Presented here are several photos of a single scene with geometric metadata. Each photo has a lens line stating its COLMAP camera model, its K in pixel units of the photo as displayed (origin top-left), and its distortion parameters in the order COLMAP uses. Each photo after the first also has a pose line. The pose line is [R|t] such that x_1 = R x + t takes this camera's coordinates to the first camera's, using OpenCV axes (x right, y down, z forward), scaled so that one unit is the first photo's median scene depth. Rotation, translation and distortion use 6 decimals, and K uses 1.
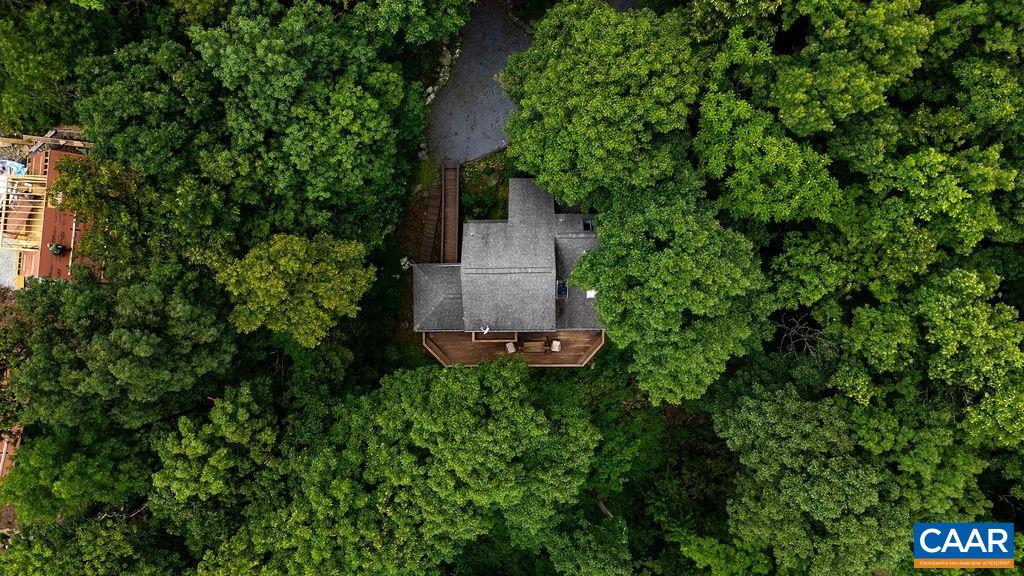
lens RADIAL K [[728.1, 0, 511.6], [0, 728.1, 288.3], [0, 0, 1]] dist [0.007141, 0.000918]
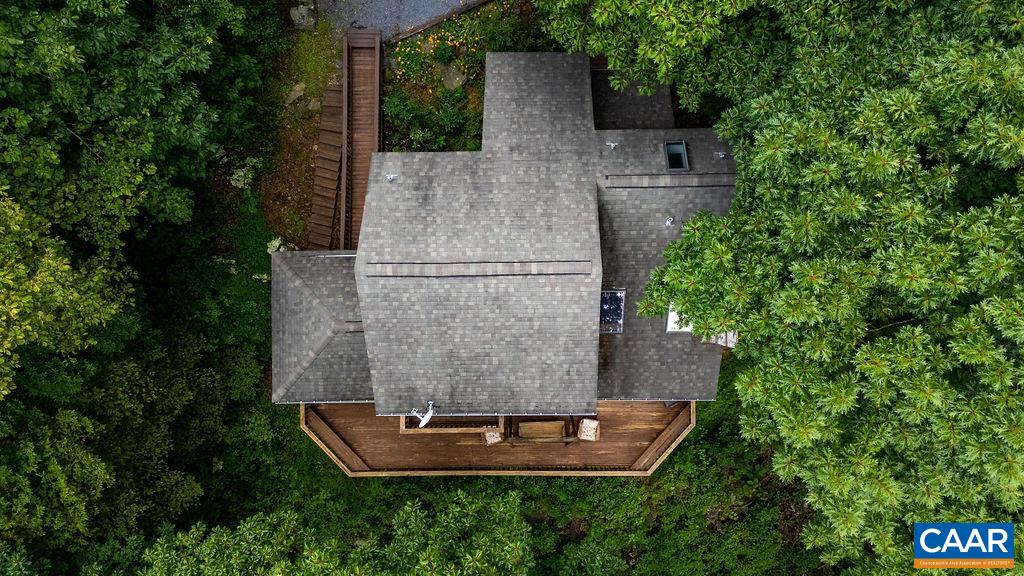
lens RADIAL K [[728.1, 0, 512.5], [0, 728.1, 285.8], [0, 0, 1]] dist [0.007141, 0.000918]
pose [[0.999994, 0.000602, 0.003520, 0.011234], [-0.000637, 0.999949, 0.010040, -0.018374], [-0.003514, -0.010042, 0.999943, 0.591806]]
